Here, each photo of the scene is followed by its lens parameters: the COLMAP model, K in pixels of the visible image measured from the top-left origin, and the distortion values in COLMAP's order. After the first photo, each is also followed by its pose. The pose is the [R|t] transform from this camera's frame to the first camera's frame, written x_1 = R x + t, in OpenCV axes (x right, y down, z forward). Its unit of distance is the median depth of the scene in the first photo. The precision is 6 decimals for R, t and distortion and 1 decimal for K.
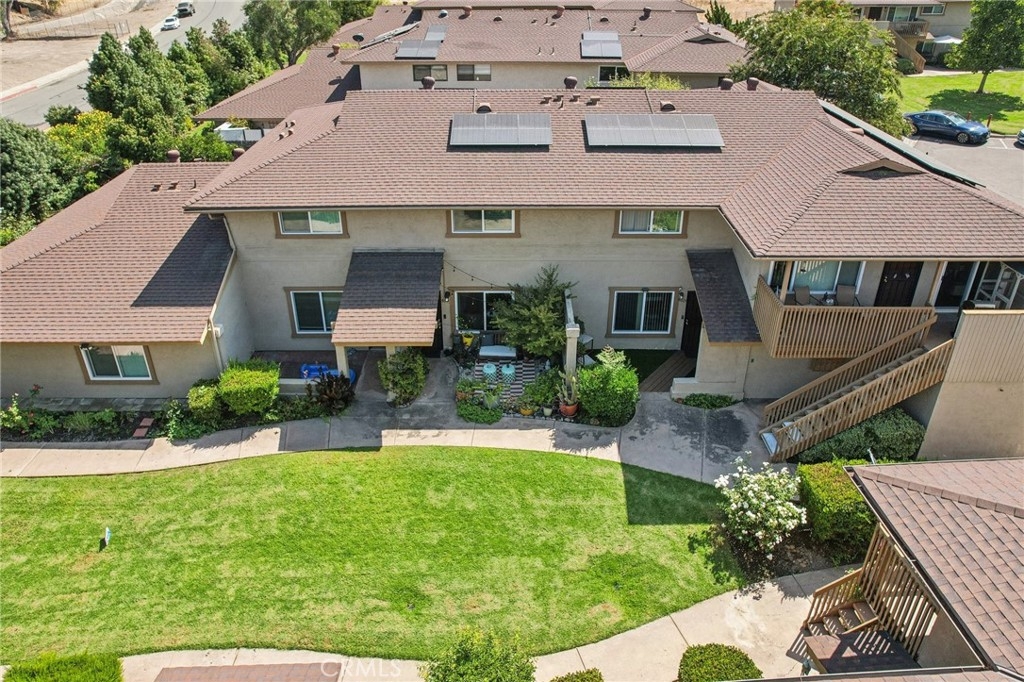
lens RADIAL K [[643.0, 0, 510.9], [0, 643.0, 283.0], [0, 0, 1]] dist [-0.038417, 0.001740]
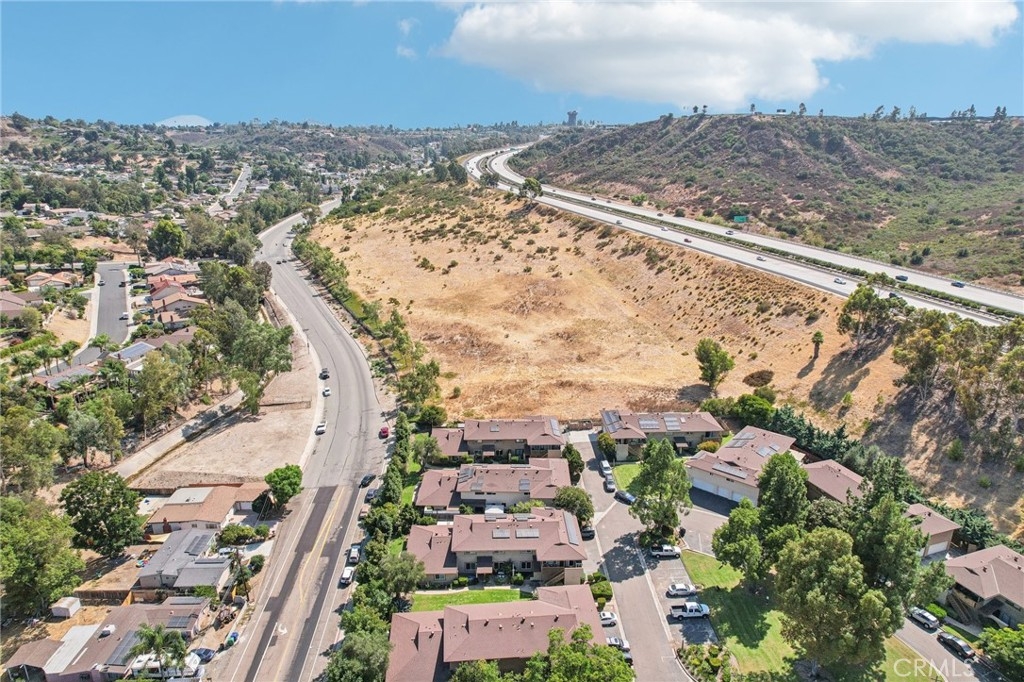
lens RADIAL K [[643.7, 0, 464.4], [0, 643.7, 339.4], [0, 0, 1]] dist [-0.055890, 0.033791]
pose [[0.997967, -0.035862, -0.052695, 0.029364], [0.024979, 0.980622, -0.194310, -0.941825], [0.058642, 0.192599, 0.979524, -5.636197]]
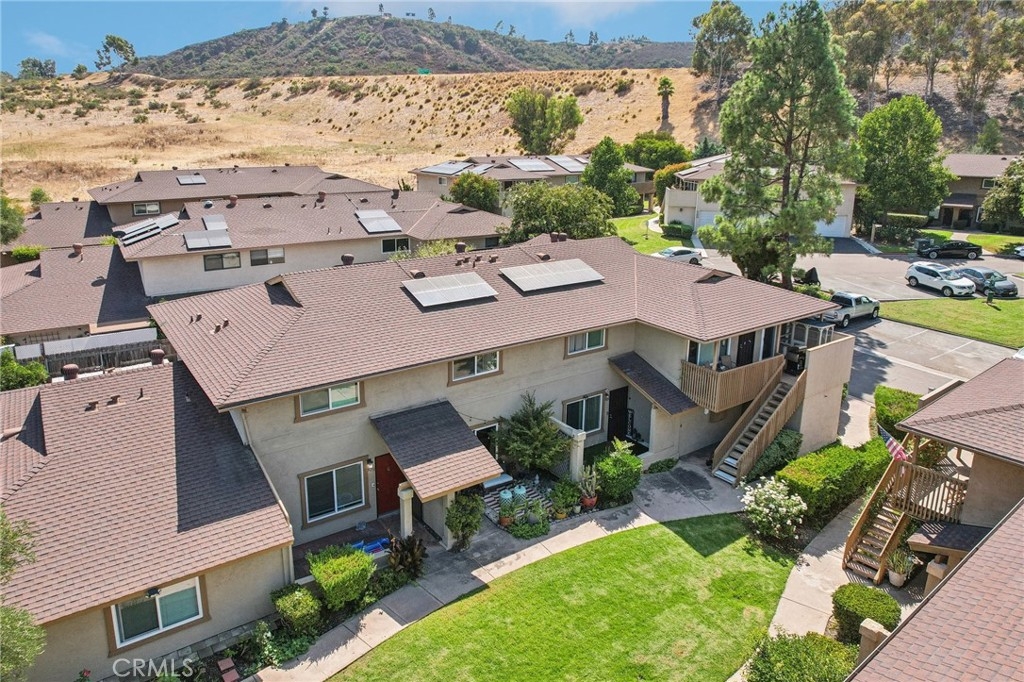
lens RADIAL K [[643.7, 0, 464.4], [0, 643.7, 339.4], [0, 0, 1]] dist [-0.055890, 0.033791]
pose [[0.838216, -0.160836, 0.521081, -0.673187], [0.254104, 0.960641, -0.112245, -0.018683], [-0.482519, 0.226495, 0.846094, 0.042530]]
